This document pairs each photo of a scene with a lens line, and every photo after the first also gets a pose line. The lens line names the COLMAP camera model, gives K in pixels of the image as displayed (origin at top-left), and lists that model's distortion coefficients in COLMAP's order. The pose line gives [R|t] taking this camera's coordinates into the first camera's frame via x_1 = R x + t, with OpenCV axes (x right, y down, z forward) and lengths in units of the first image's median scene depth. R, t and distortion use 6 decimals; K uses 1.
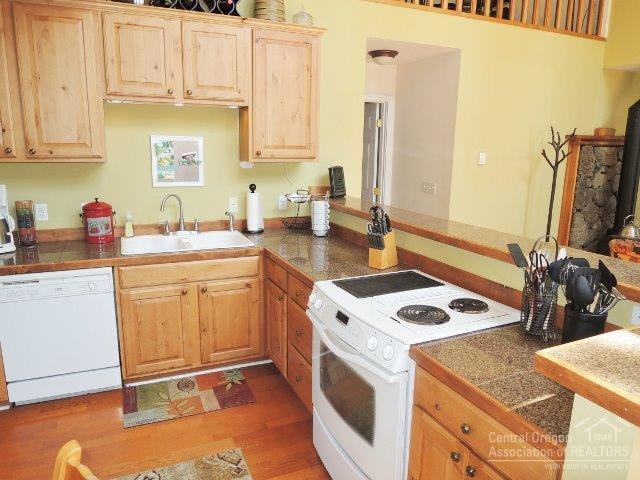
lens RADIAL K [[457.4, 0, 317.0], [0, 457.4, 238.1], [0, 0, 1]] dist [-0.020338, -0.003097]
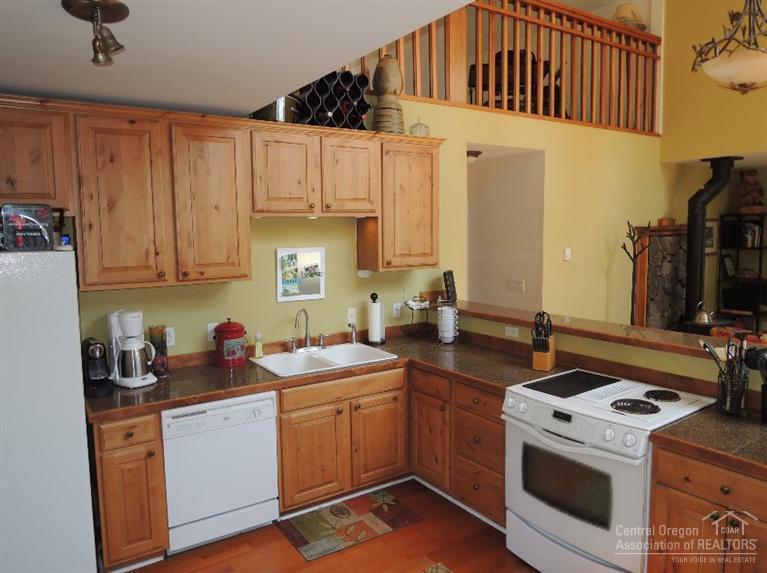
lens RADIAL K [[548.2, 0, 387.4], [0, 548.2, 285.2], [0, 0, 1]] dist [-0.020338, -0.003097]
pose [[0.984219, -0.048591, 0.170155, -0.359700], [0.065436, 0.993341, -0.094830, -0.027482], [-0.164414, 0.104468, 0.980844, -0.165831]]
